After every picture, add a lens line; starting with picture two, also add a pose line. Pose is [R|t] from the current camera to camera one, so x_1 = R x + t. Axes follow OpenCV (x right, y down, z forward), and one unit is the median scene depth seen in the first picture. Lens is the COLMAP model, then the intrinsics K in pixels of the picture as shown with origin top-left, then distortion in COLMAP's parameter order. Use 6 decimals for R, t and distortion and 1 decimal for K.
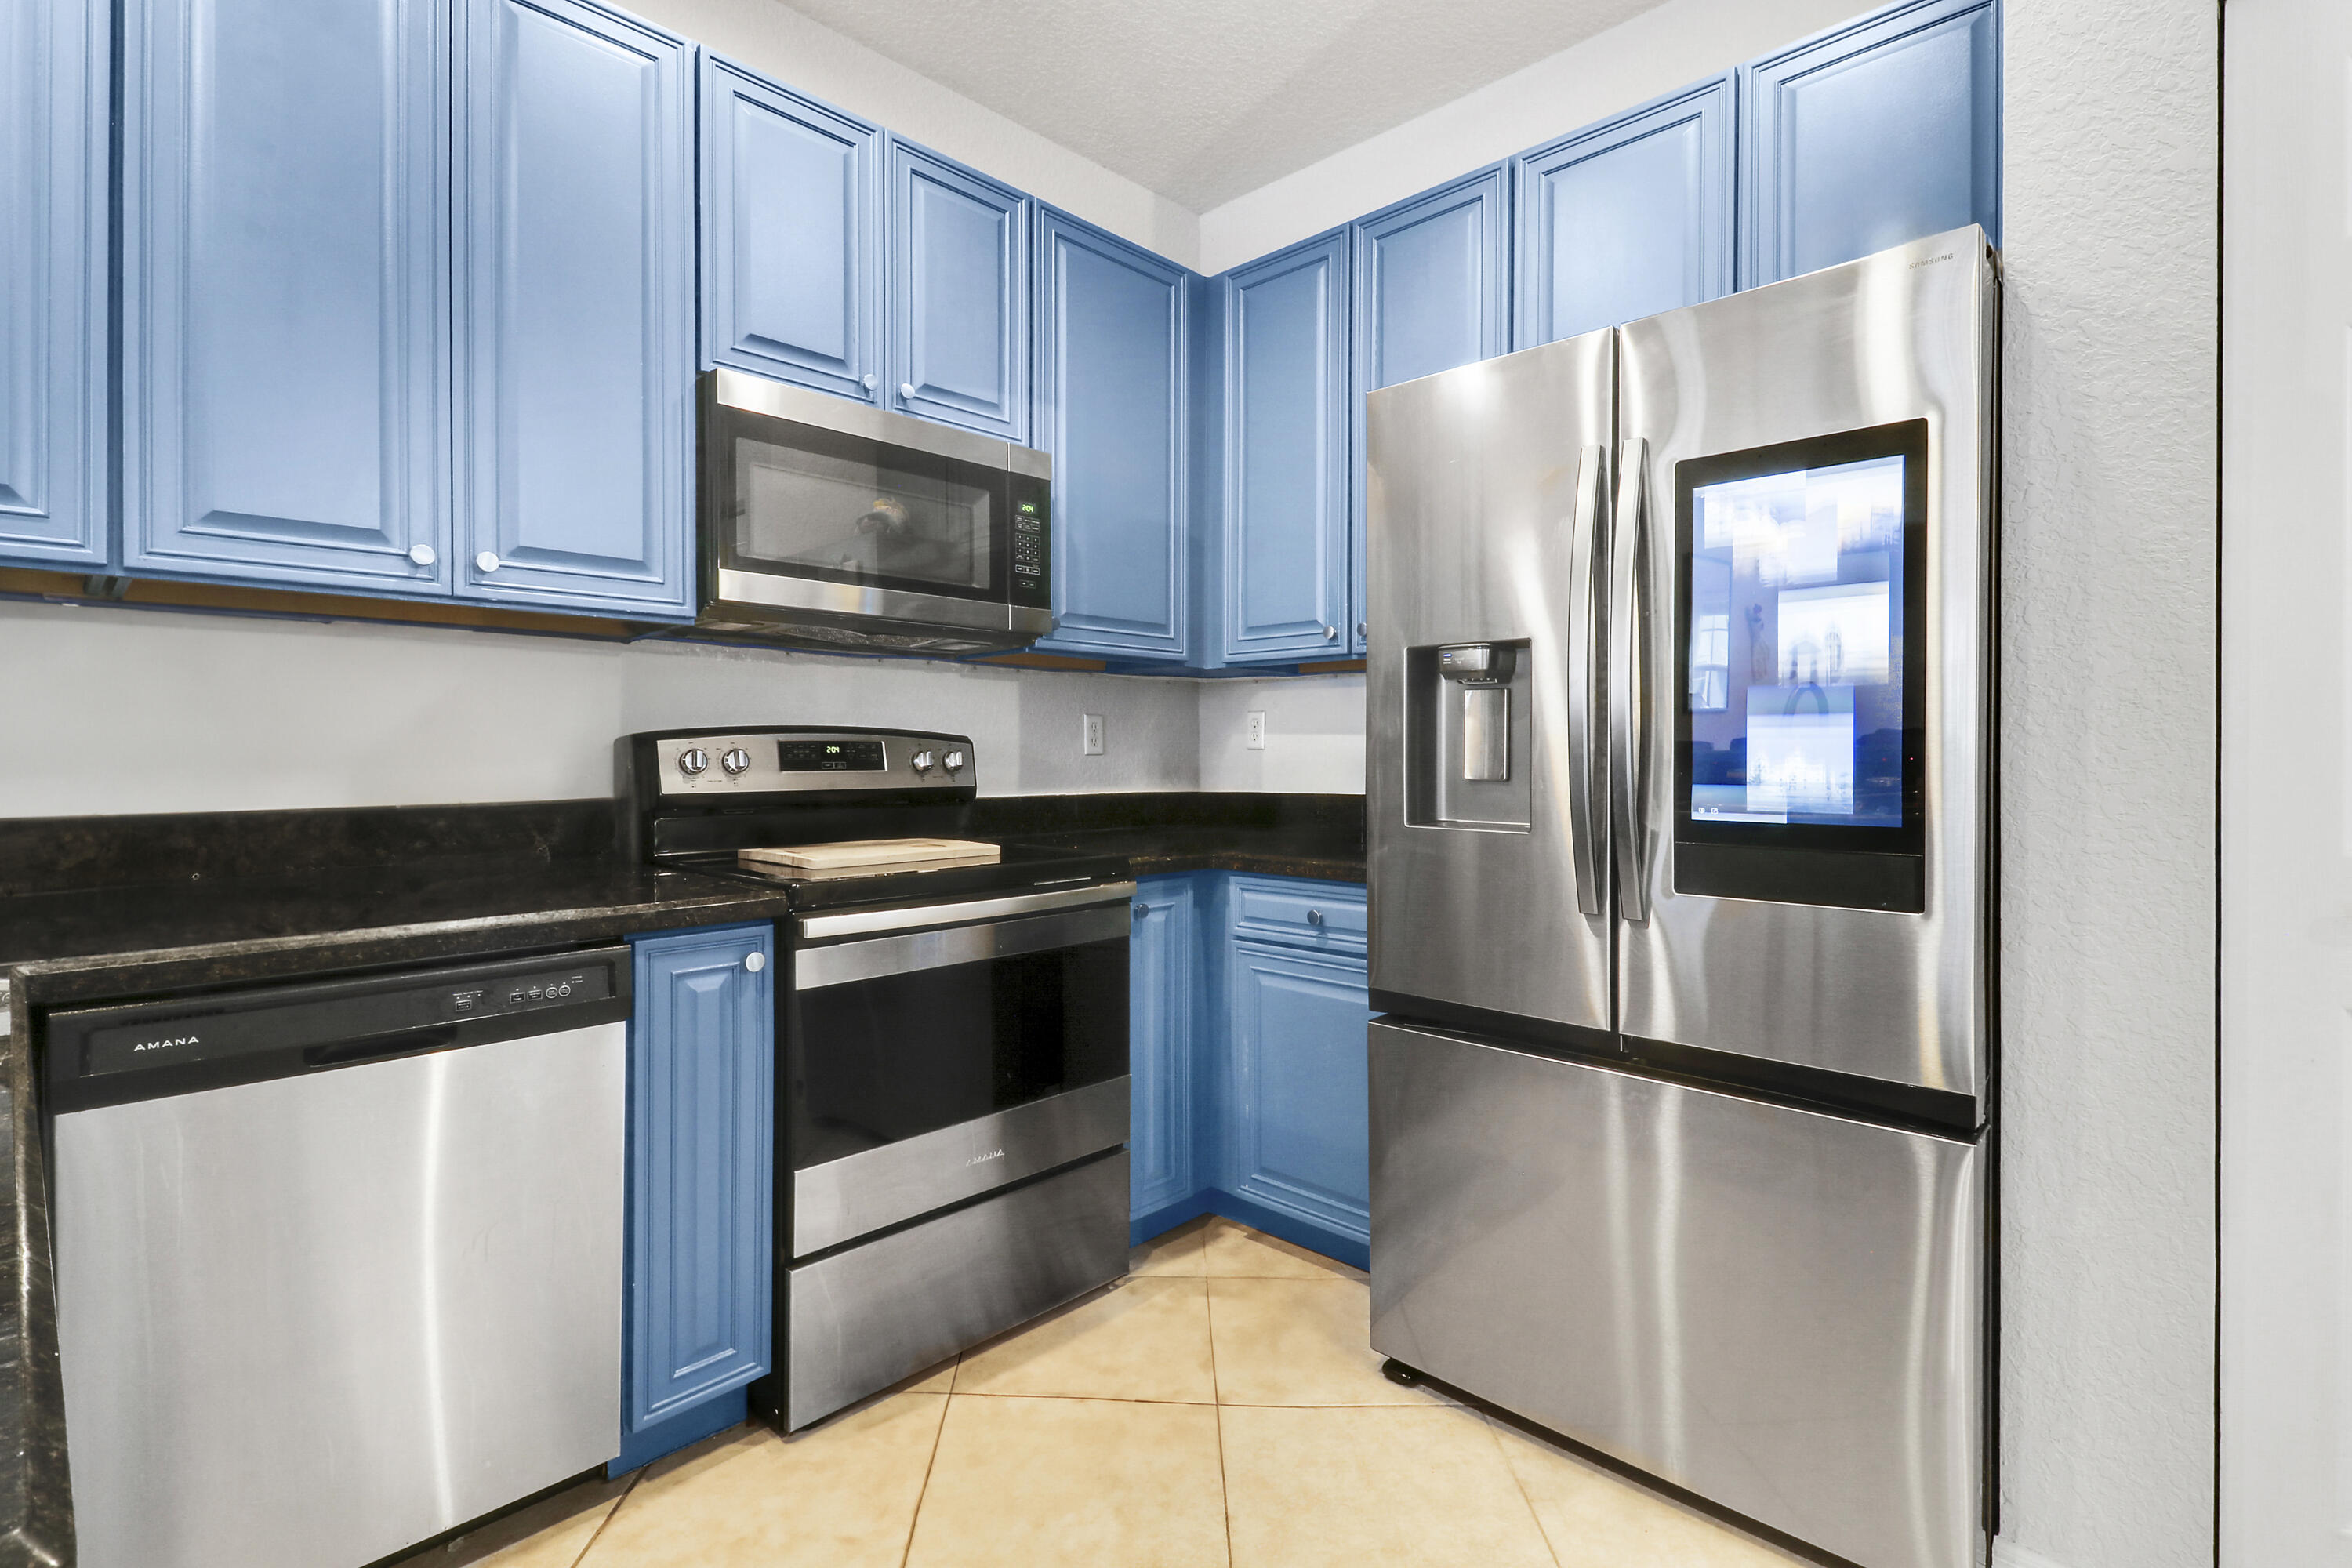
lens RADIAL K [[1127.4, 0, 1176.1], [0, 1127.4, 772.0], [0, 0, 1]] dist [0.036008, -0.025776]
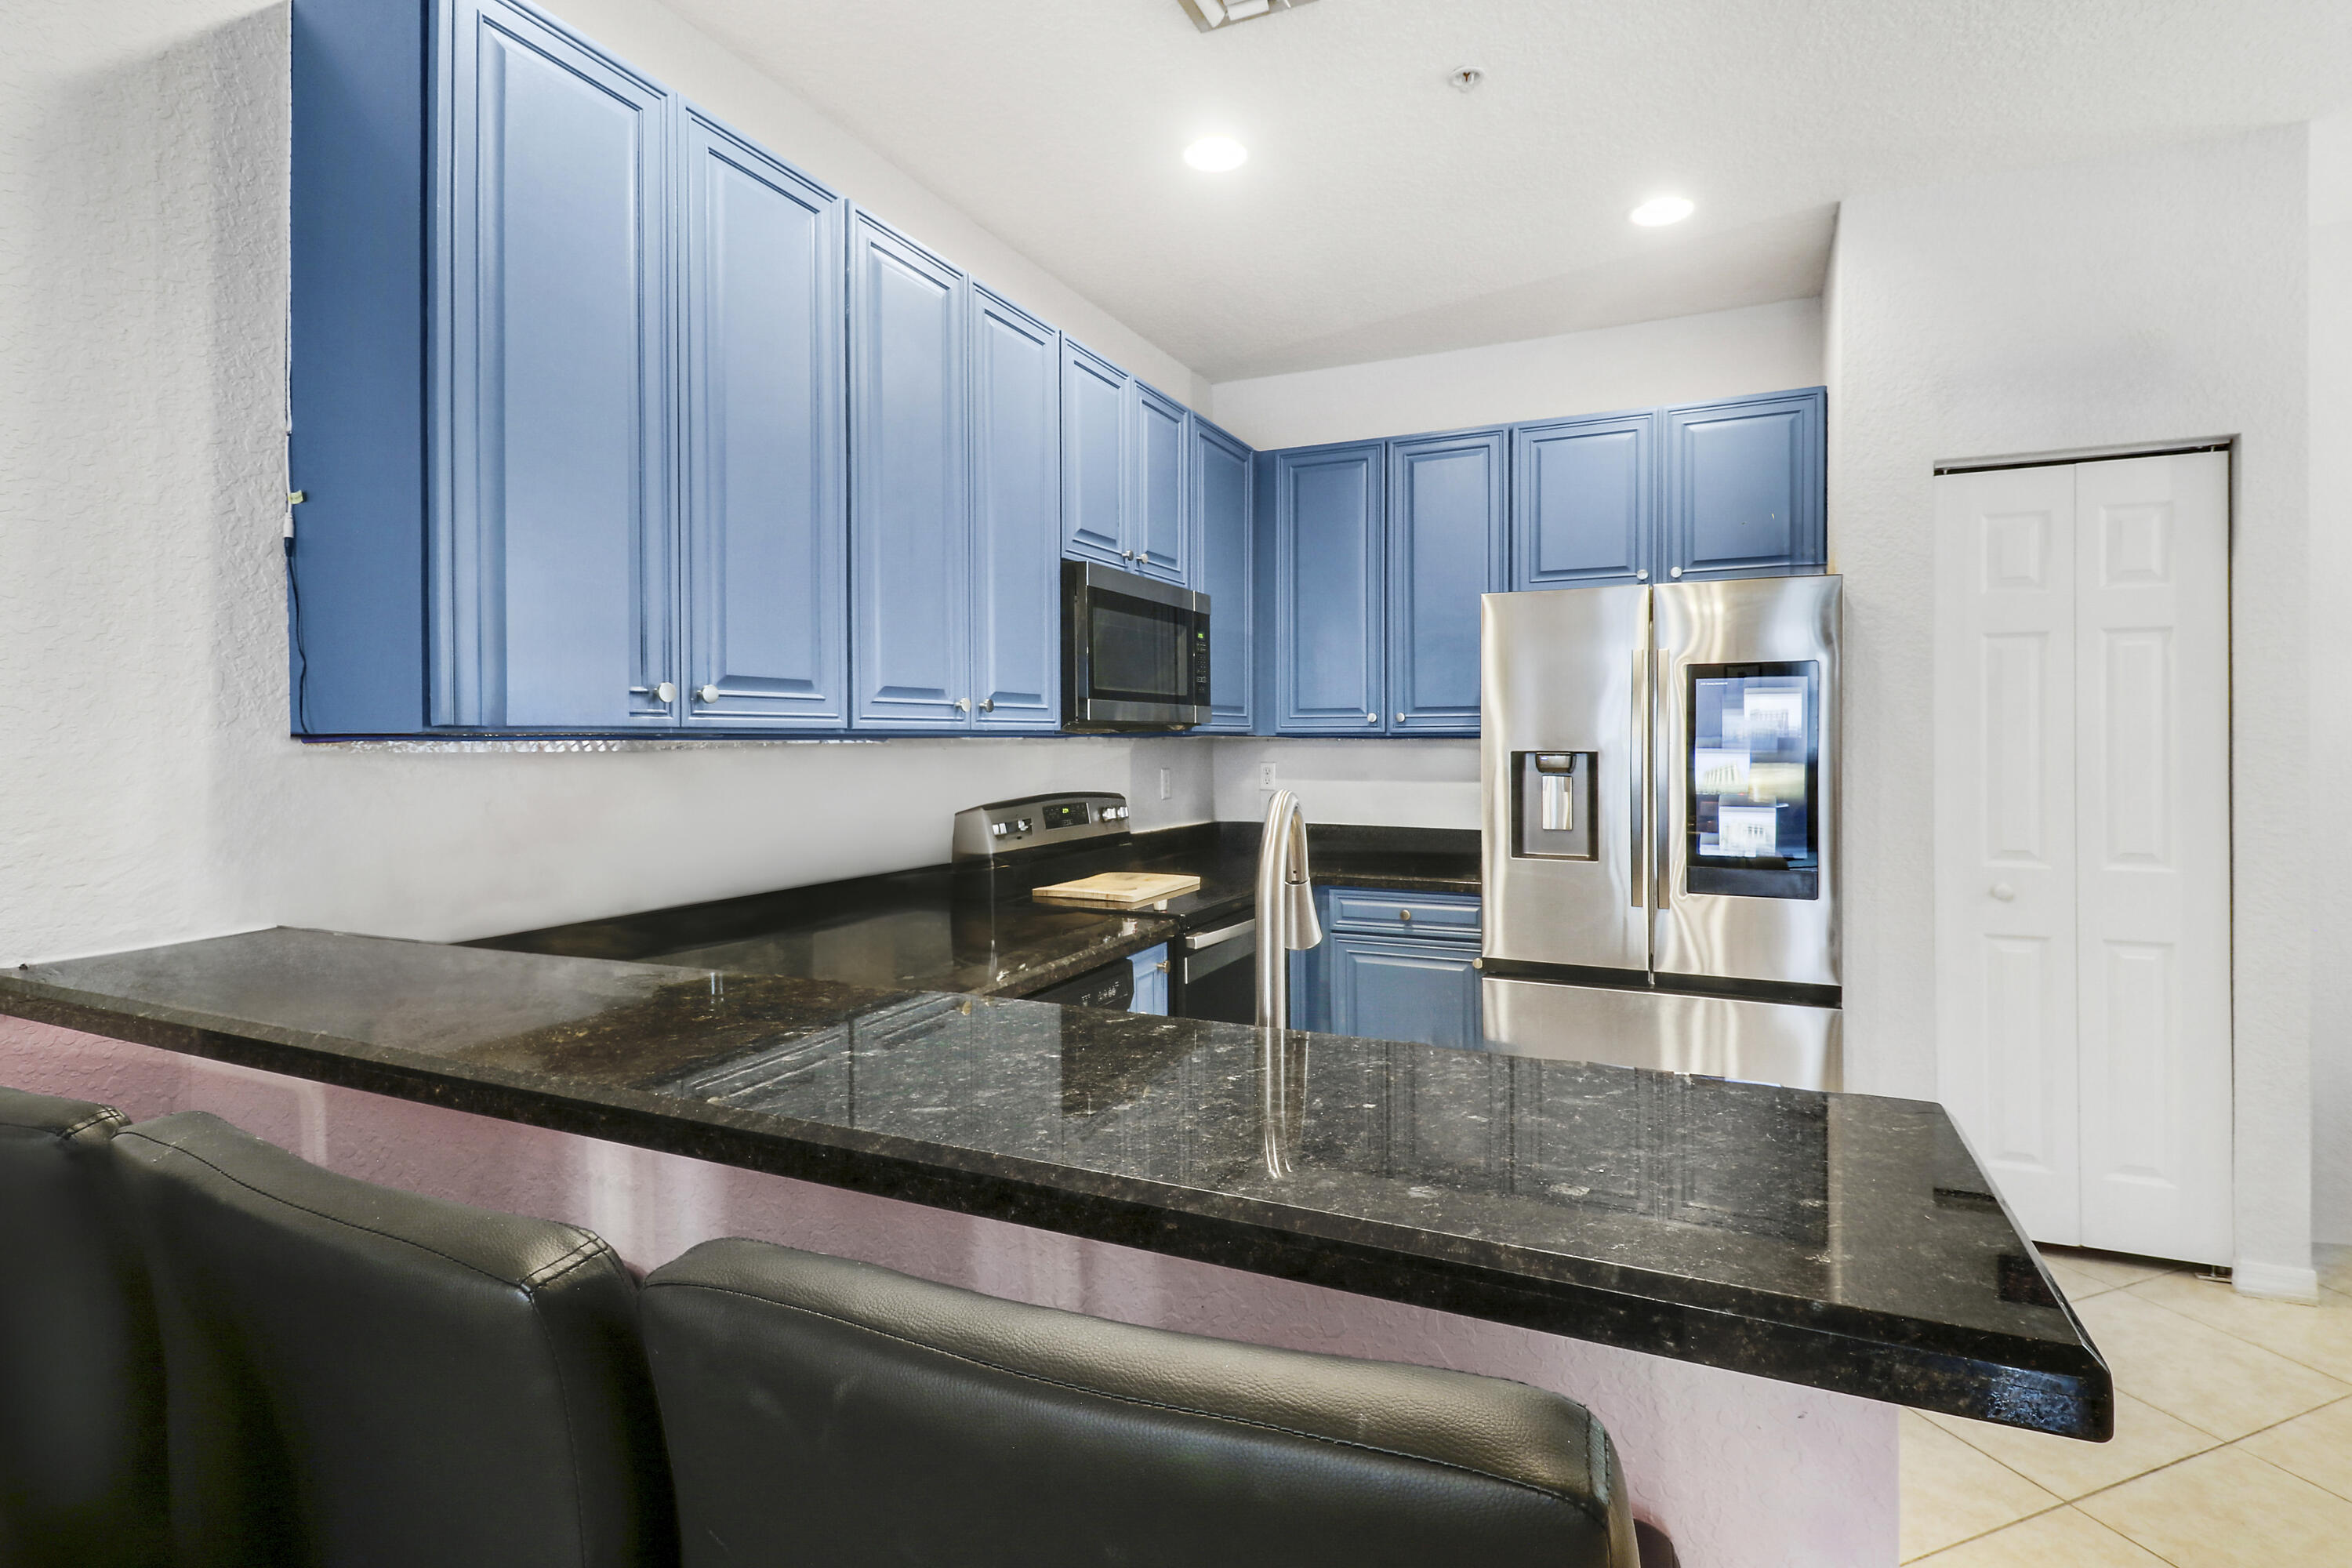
lens RADIAL K [[1127.4, 0, 1176.1], [0, 1127.4, 772.0], [0, 0, 1]] dist [0.036008, -0.025776]
pose [[0.949365, -0.018068, 0.313656, -0.644284], [0.013461, 0.999767, 0.016848, -0.093743], [-0.313888, -0.011772, 0.949387, -0.348010]]
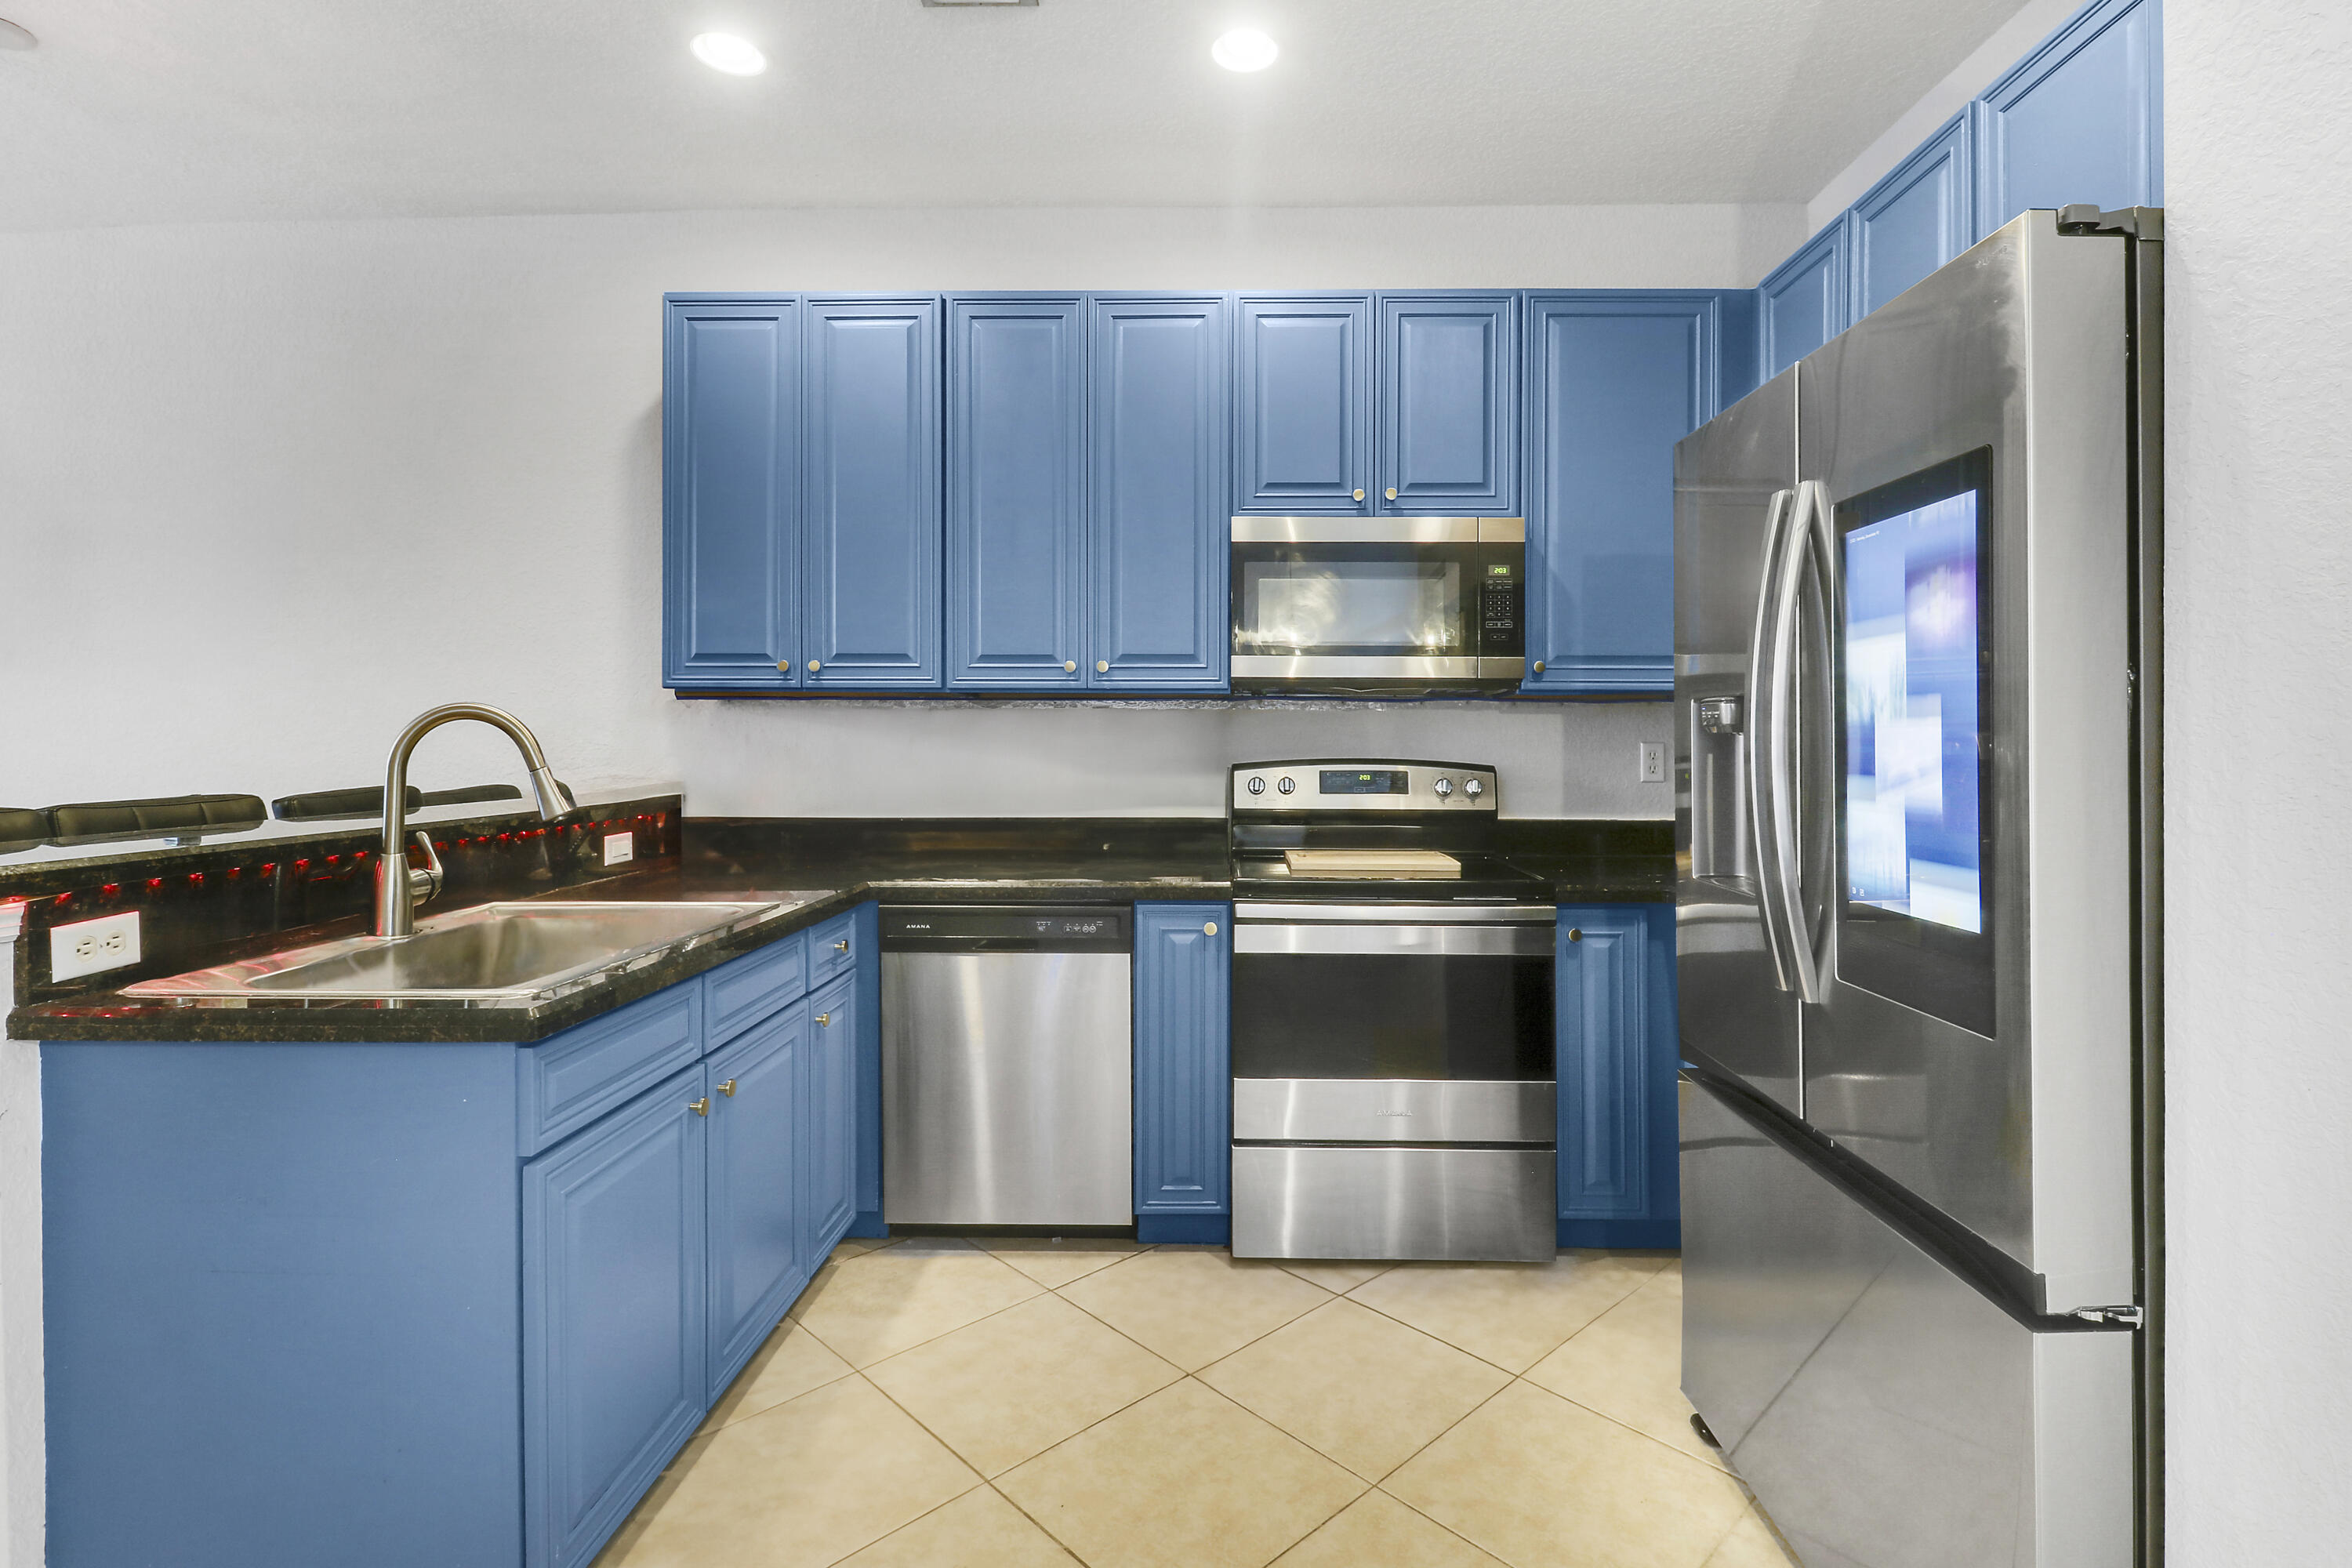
lens RADIAL K [[1127.4, 0, 1176.1], [0, 1127.4, 772.0], [0, 0, 1]] dist [0.036008, -0.025776]
pose [[0.661832, 0.021531, -0.749343, 0.535713], [-0.013349, 0.999767, 0.016937, -0.046842], [0.749533, -0.001206, 0.661965, -0.004039]]
